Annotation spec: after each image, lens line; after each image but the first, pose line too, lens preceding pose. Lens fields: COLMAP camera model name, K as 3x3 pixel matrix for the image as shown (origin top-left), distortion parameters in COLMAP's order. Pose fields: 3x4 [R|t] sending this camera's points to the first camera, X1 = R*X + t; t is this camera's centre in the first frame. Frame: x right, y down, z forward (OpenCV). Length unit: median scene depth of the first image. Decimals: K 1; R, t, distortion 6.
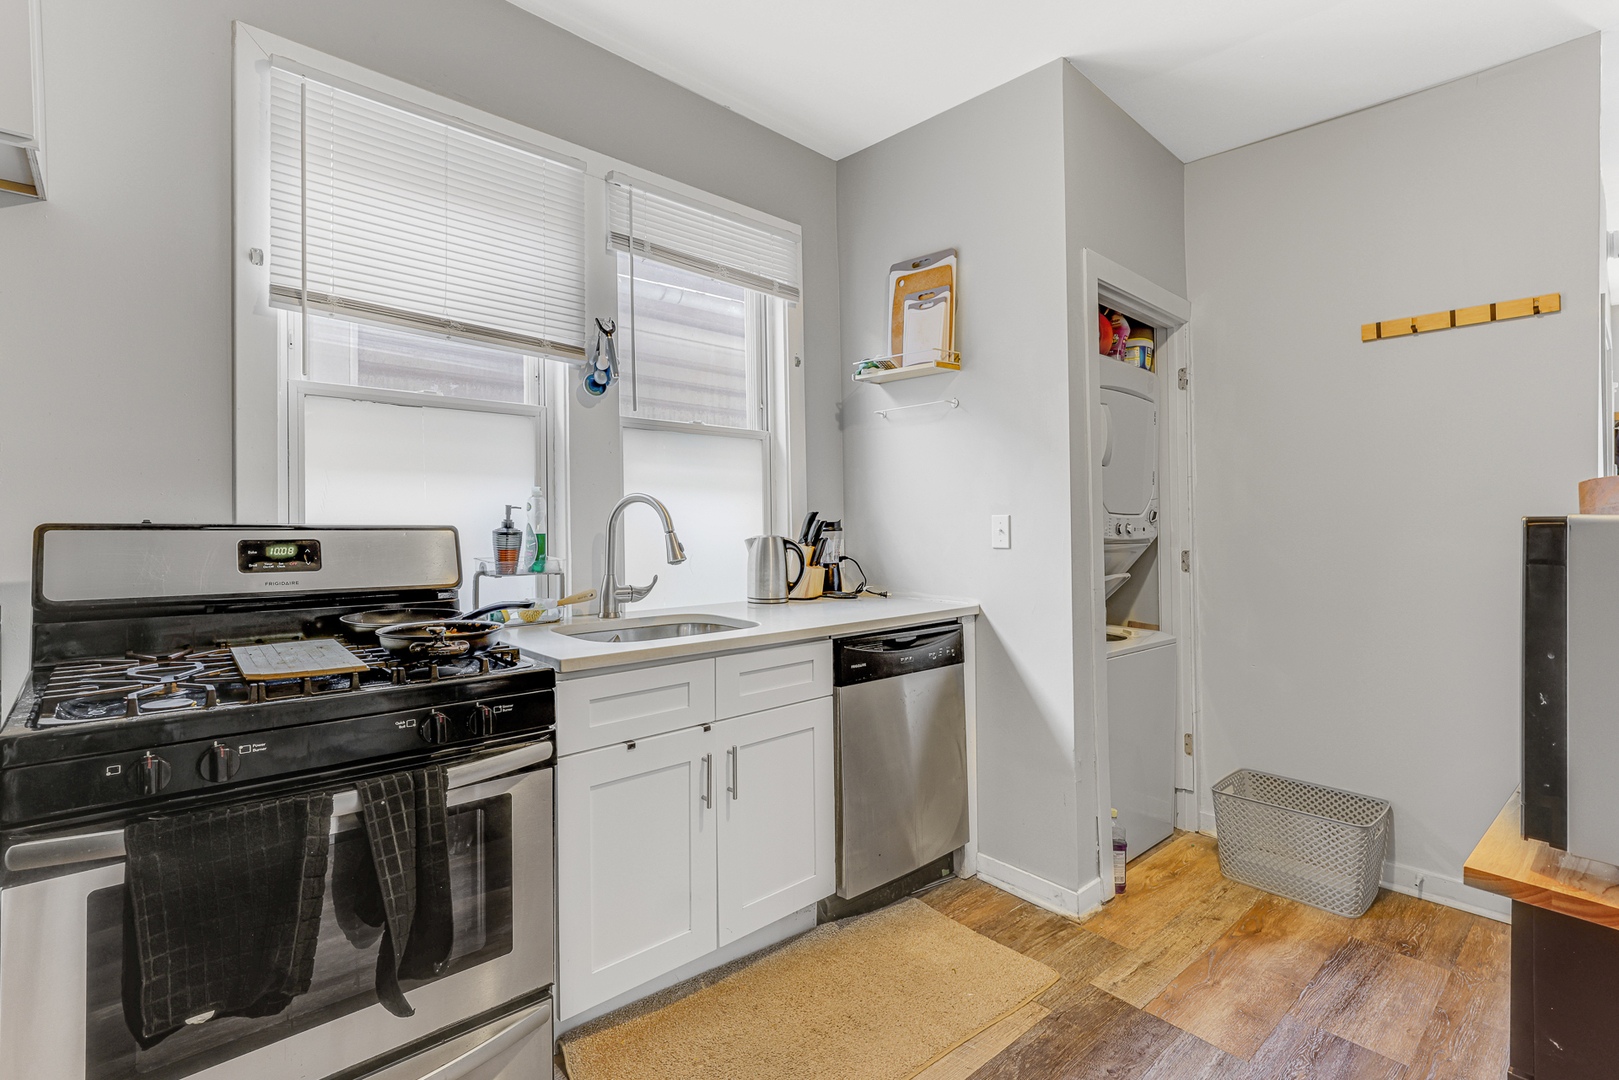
lens RADIAL K [[762.2, 0, 809.0], [0, 762.2, 533.0], [0, 0, 1]] dist [0.002354, 0.000225]
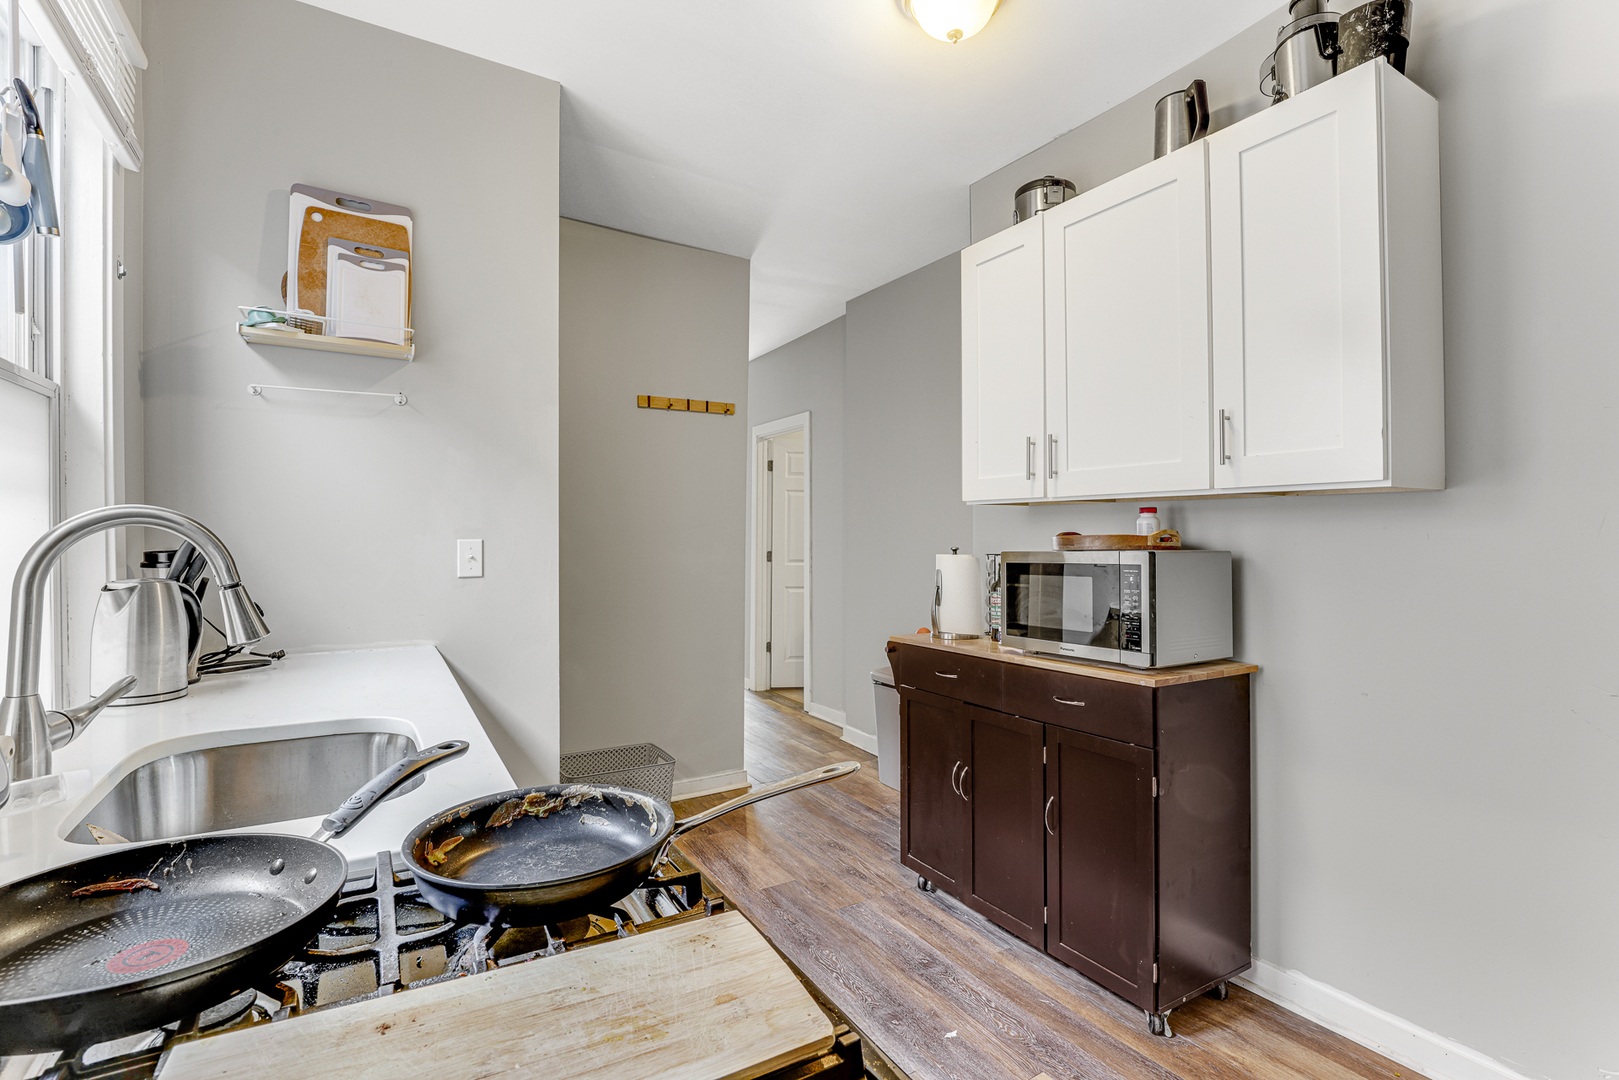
lens RADIAL K [[740.4, 0, 809.5], [0, 740.4, 540.0], [0, 0, 1]] dist [-0.032799, 0.000153]
pose [[0.206228, -0.013408, 0.978412, -0.551558], [0.006574, 0.999903, 0.012317, -0.034817], [-0.978482, 0.003892, 0.206296, 0.495084]]
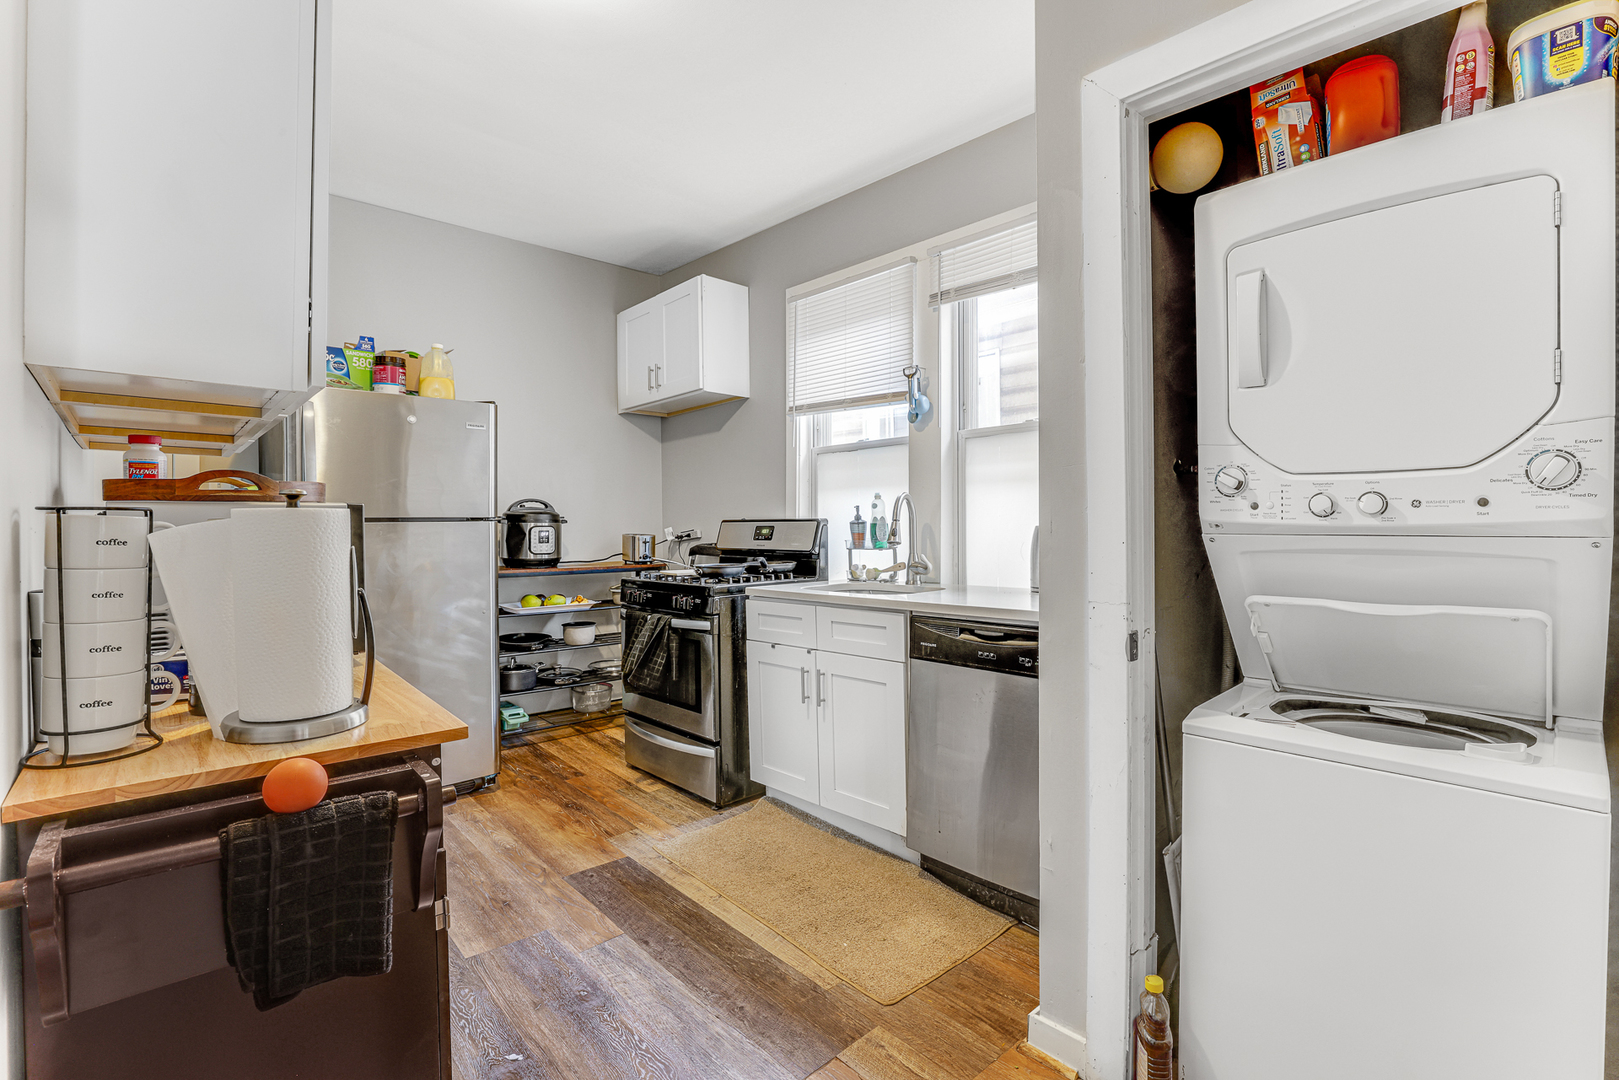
lens RADIAL K [[740.4, 0, 809.5], [0, 740.4, 540.0], [0, 0, 1]] dist [-0.032799, 0.000153]
pose [[0.001675, 0.013388, -0.999909, 1.082348], [-0.003024, 0.999906, 0.013383, 0.014721], [0.999994, 0.003001, 0.001716, 0.821462]]
